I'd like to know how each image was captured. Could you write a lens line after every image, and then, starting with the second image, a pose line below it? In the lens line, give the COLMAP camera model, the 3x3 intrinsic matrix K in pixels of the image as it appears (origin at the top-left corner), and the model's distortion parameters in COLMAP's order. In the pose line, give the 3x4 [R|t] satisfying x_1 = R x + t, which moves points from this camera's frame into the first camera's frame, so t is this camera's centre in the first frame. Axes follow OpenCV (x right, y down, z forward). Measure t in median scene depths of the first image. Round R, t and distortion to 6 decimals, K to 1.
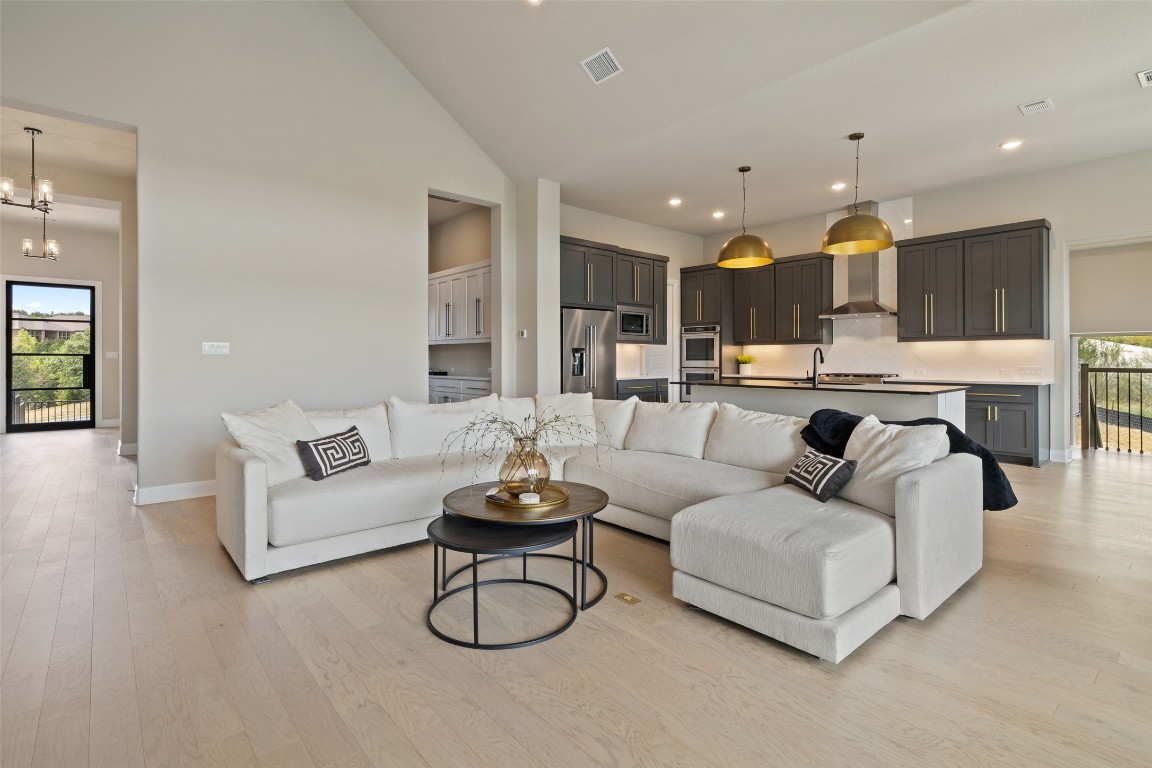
lens RADIAL K [[548.1, 0, 577.9], [0, 548.1, 367.0], [0, 0, 1]] dist [-0.004027, -0.001148]
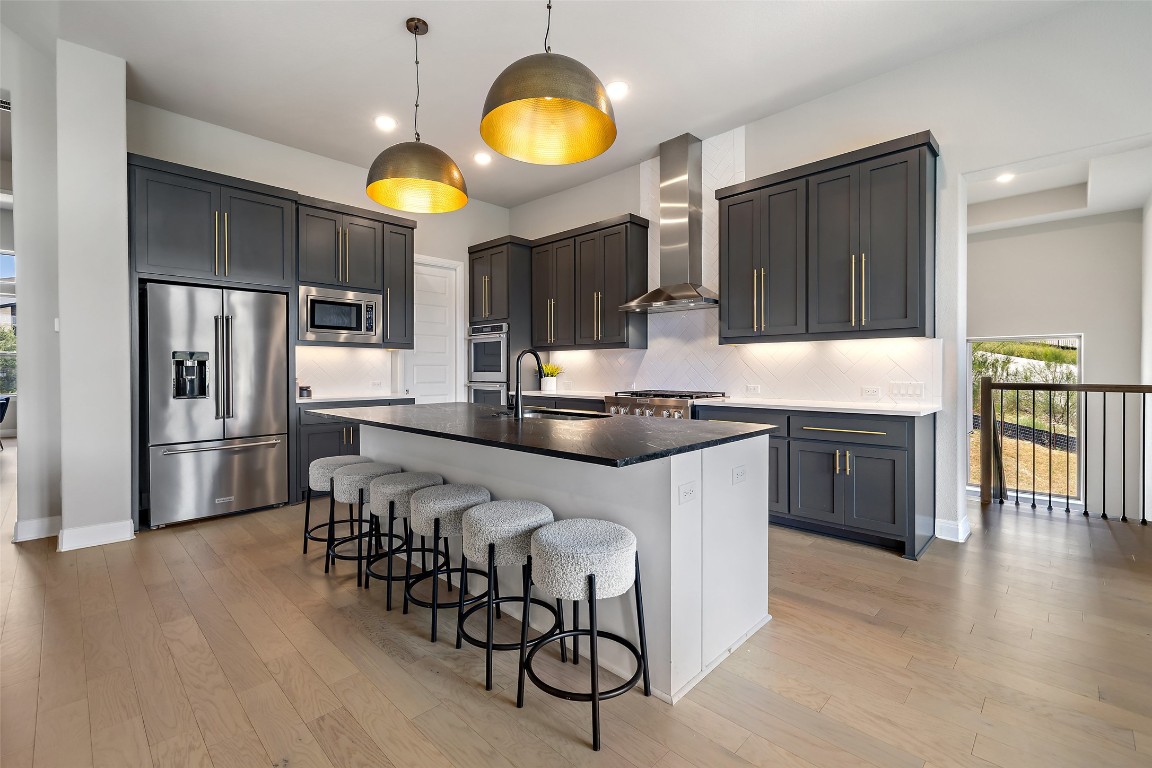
lens RADIAL K [[501.0, 0, 576.0], [0, 501.0, 384.0], [0, 0, 1]] dist [-0.000008, 0.000091]
pose [[0.996955, -0.001829, 0.077951, 0.366274], [0.000748, 0.999903, 0.013893, -0.006457], [-0.077969, -0.013792, 0.996860, 0.412396]]
